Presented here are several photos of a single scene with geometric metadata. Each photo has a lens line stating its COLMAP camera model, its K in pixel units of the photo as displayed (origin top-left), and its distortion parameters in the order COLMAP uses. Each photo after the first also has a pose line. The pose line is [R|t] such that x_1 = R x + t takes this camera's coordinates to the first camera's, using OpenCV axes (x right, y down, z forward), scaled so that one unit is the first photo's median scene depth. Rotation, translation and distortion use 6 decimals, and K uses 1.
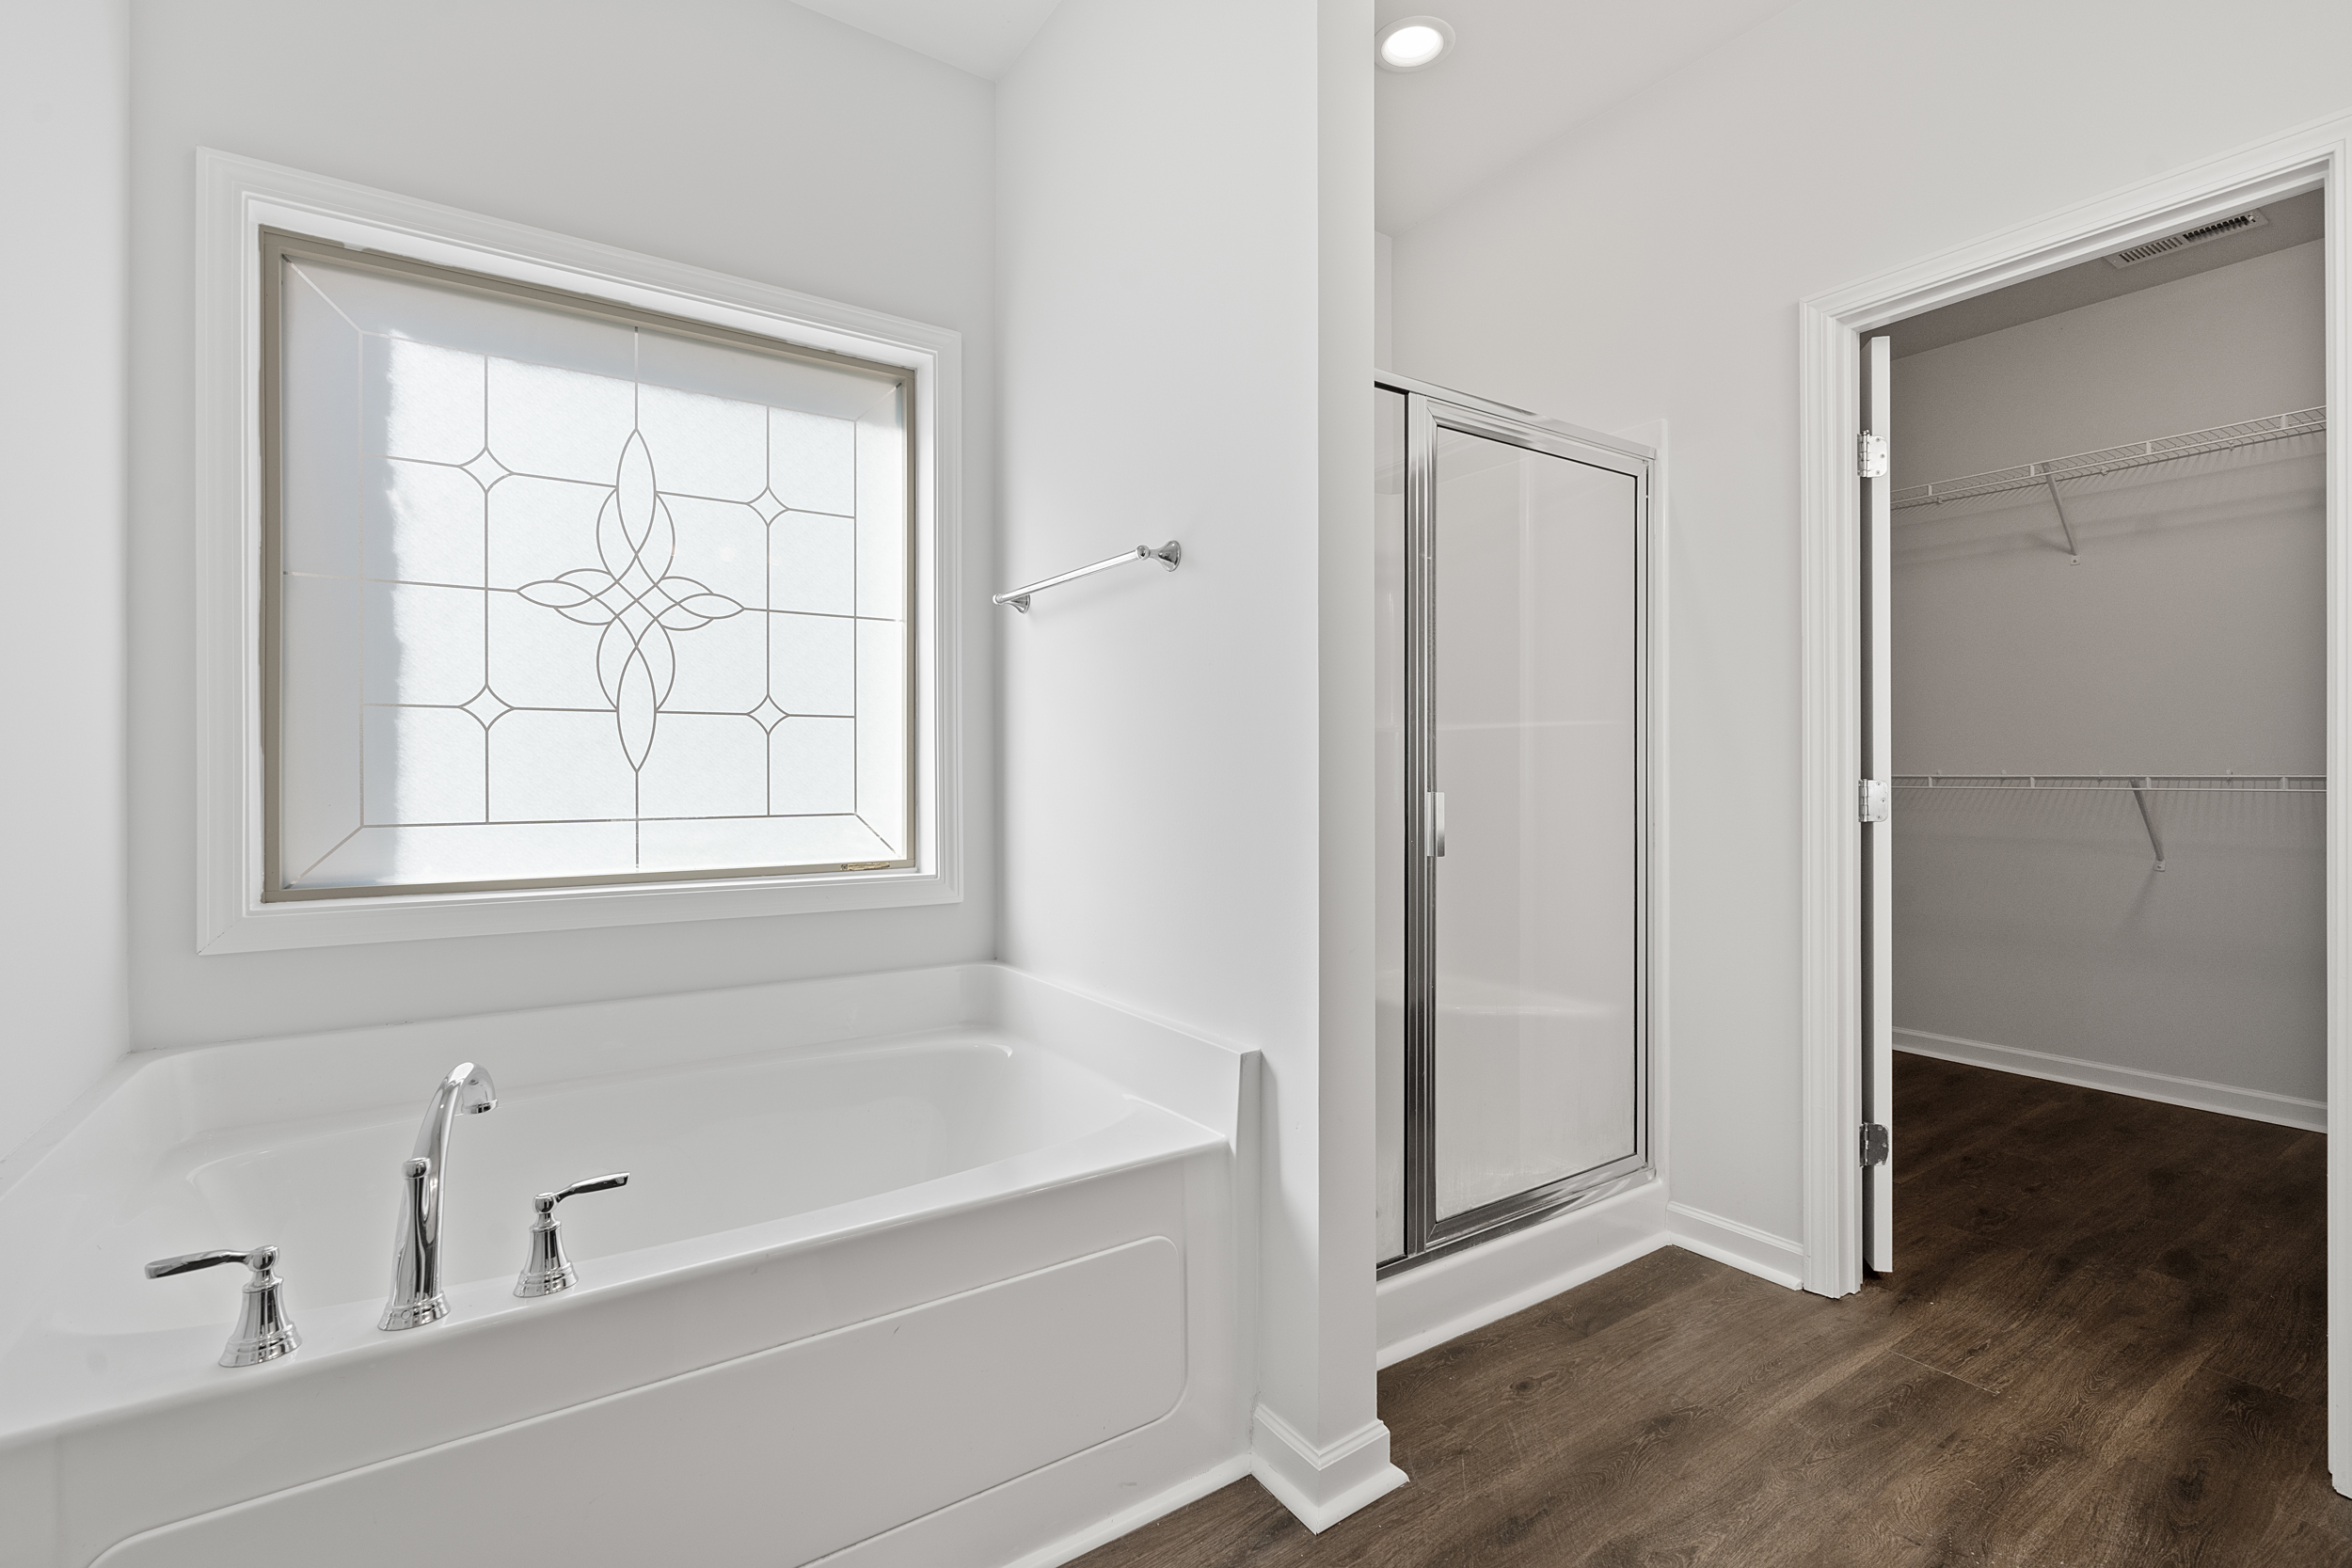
lens RADIAL K [[1059.4, 0, 1181.2], [0, 1059.4, 786.6], [0, 0, 1]] dist [0.003061, 0.000138]
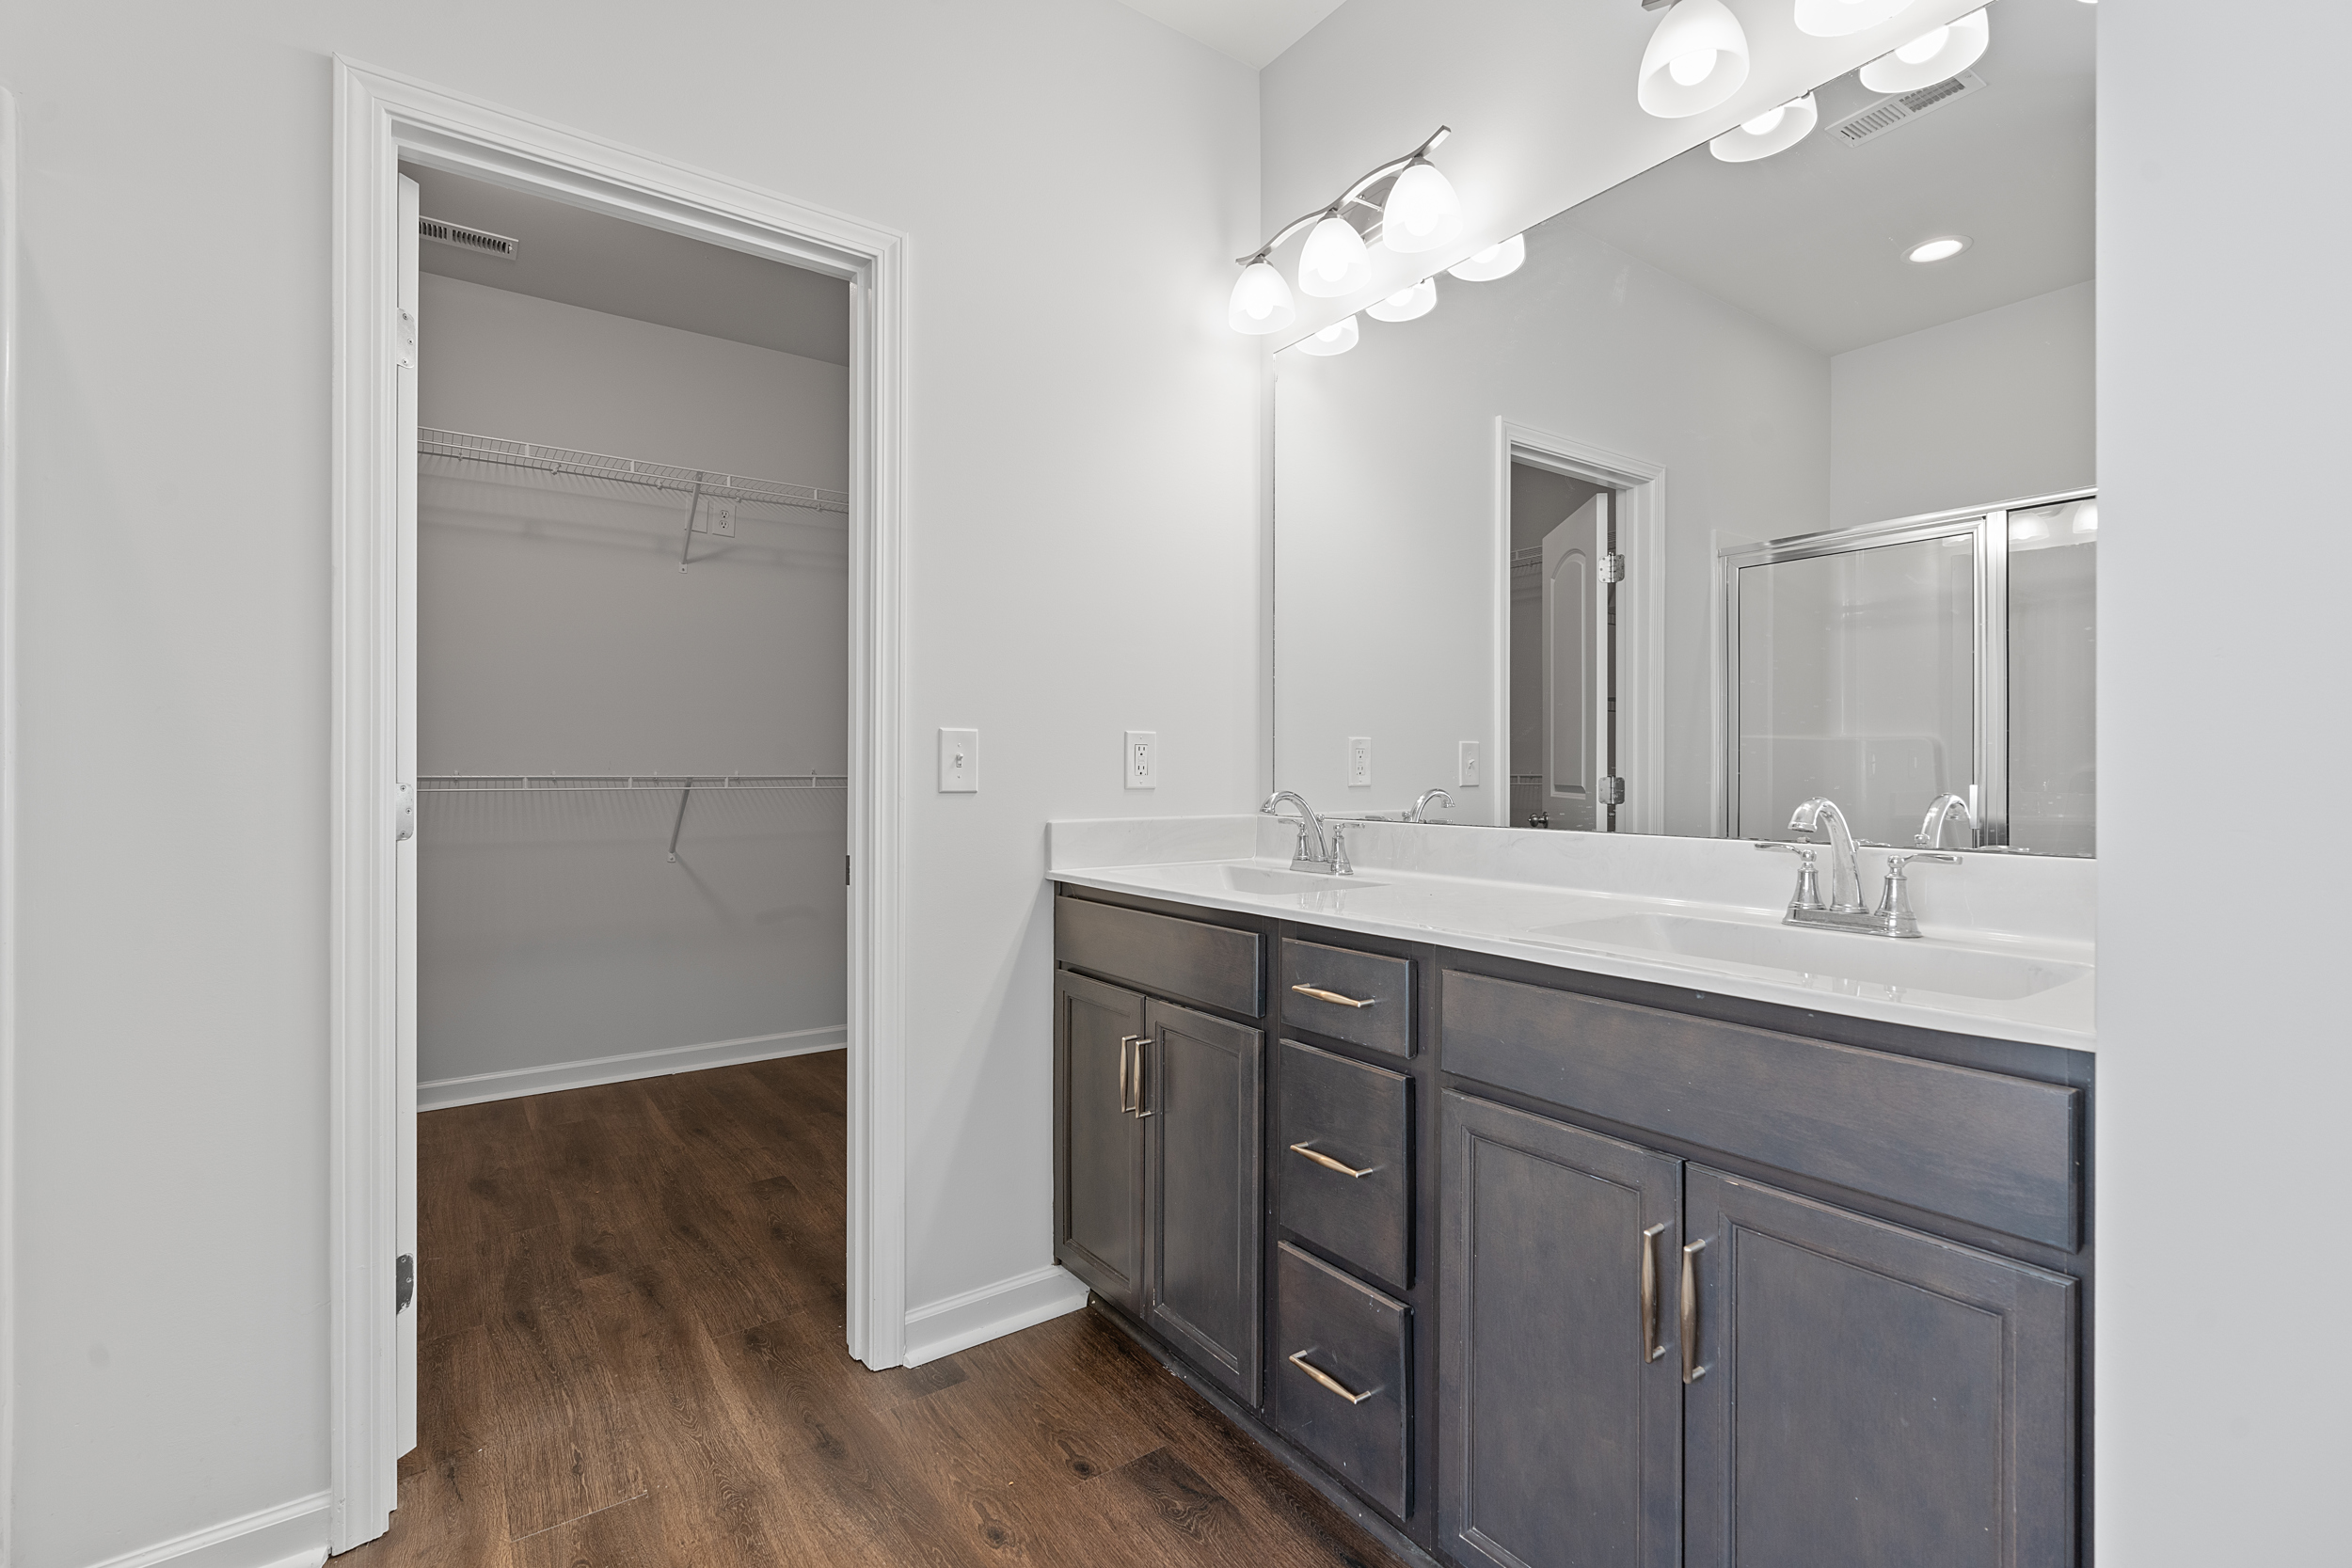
lens RADIAL K [[1059.4, 0, 1199.6], [0, 1059.4, 772.3], [0, 0, 1]] dist [0.003061, 0.000138]
pose [[-0.024743, 0.002287, 0.999691, -0.090412], [0.011655, 0.999930, -0.002000, -0.005206], [-0.999626, 0.011602, -0.024768, 0.486455]]
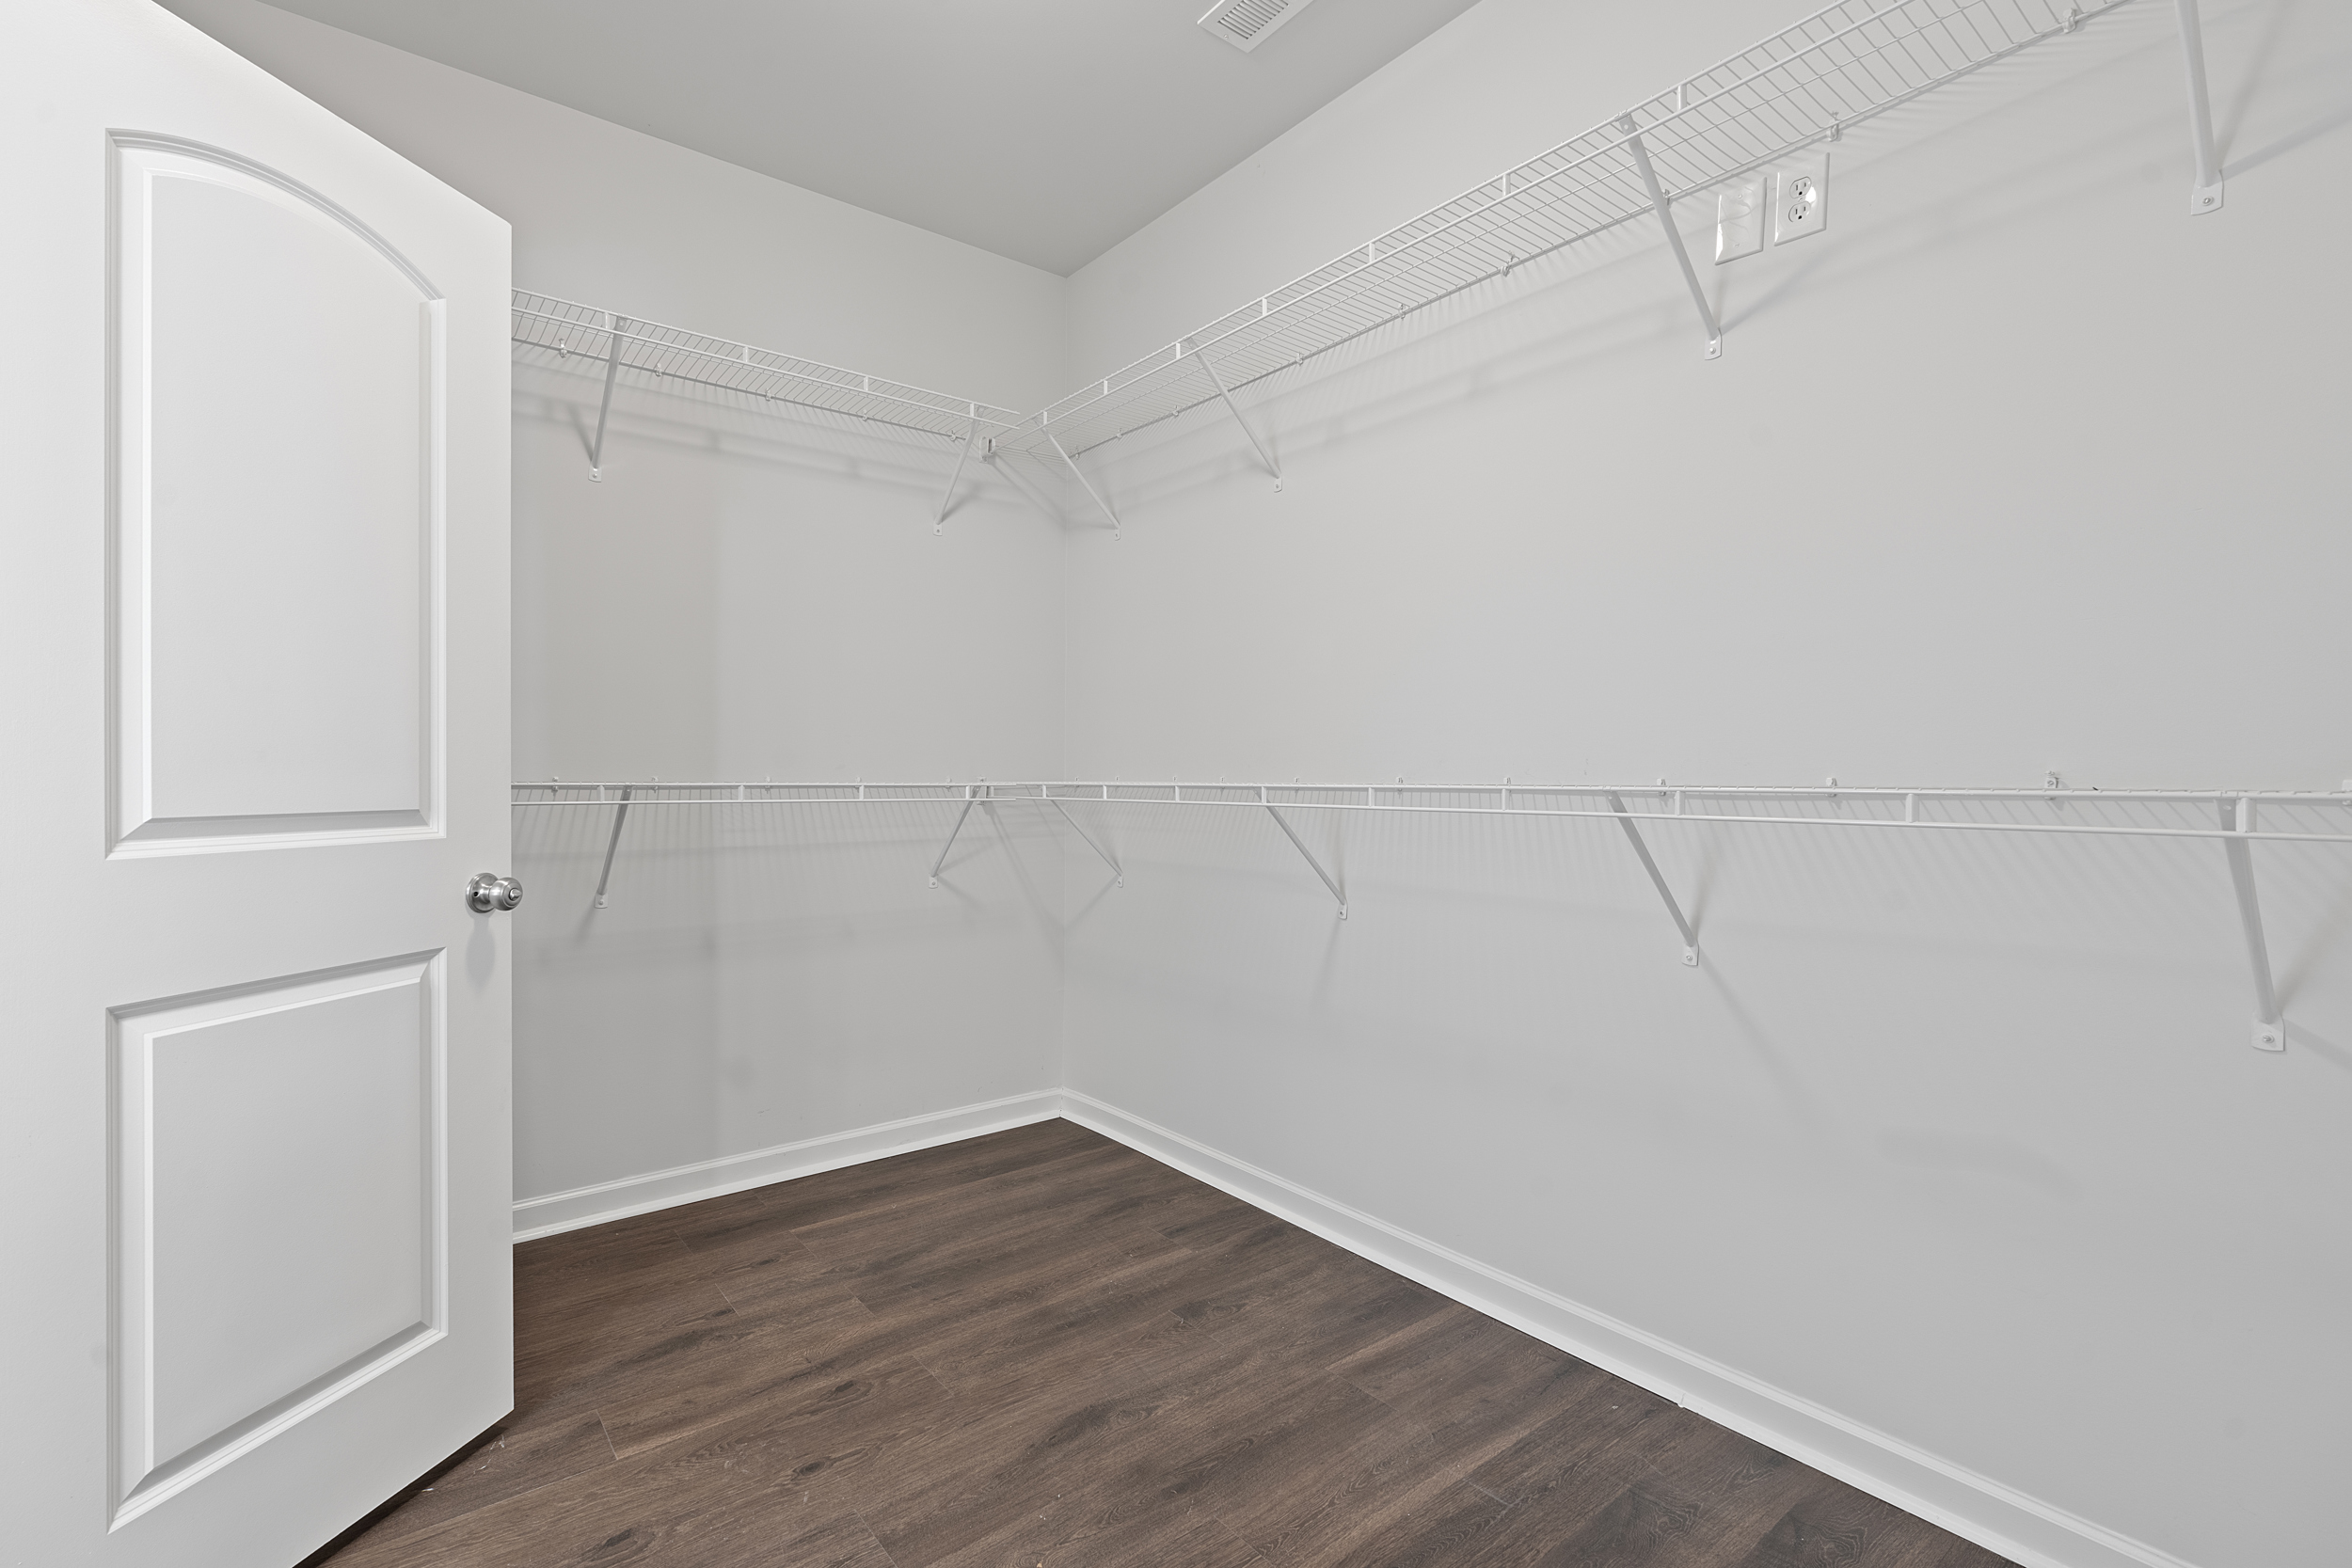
lens RADIAL K [[1059.4, 0, 1180.0], [0, 1059.4, 786.7], [0, 0, 1]] dist [0.003061, 0.000138]
pose [[0.998701, -0.002910, 0.050862, 1.280439], [0.003632, 0.999894, -0.014094, 0.002998], [-0.050815, 0.014260, 0.998606, 0.498030]]
